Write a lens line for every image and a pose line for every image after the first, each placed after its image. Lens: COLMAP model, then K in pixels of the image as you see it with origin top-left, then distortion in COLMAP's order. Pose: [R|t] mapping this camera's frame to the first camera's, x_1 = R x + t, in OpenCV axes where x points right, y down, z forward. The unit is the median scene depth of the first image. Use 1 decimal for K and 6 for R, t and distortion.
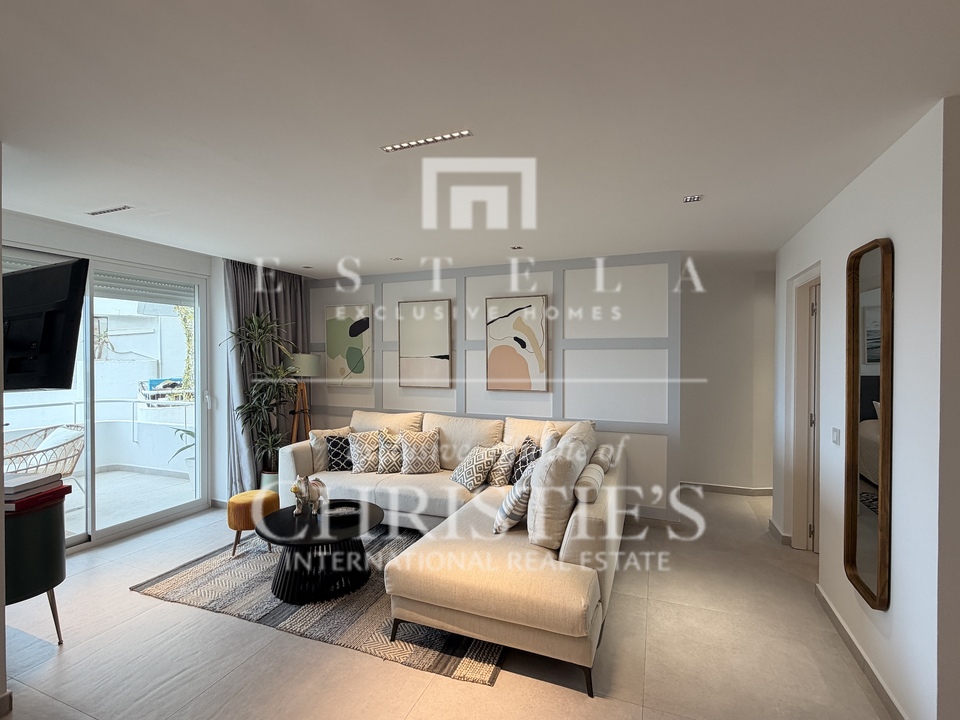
lens RADIAL K [[447.2, 0, 477.6], [0, 447.2, 362.4], [0, 0, 1]] dist [0.000328, -0.000778]
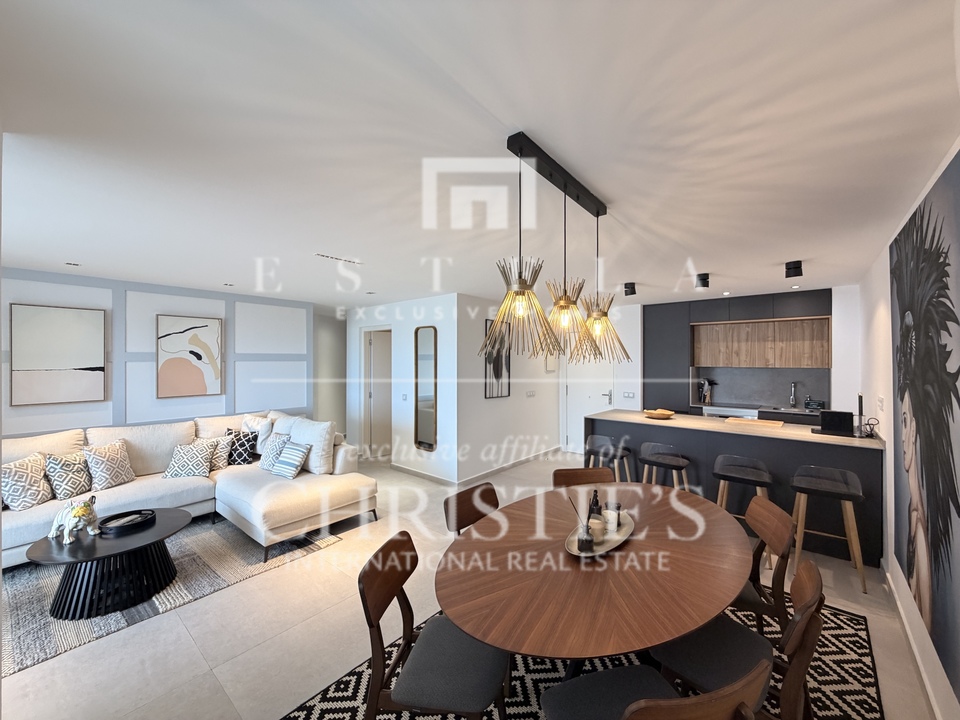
lens RADIAL K [[382.7, 0, 480.7], [0, 382.7, 358.9], [0, 0, 1]] dist [-0.000573, -0.000115]
pose [[0.309511, 0.001967, 0.950894, -0.662944], [0.013587, 0.999887, -0.006490, -0.018428], [-0.950799, 0.014928, 0.309449, -0.044317]]
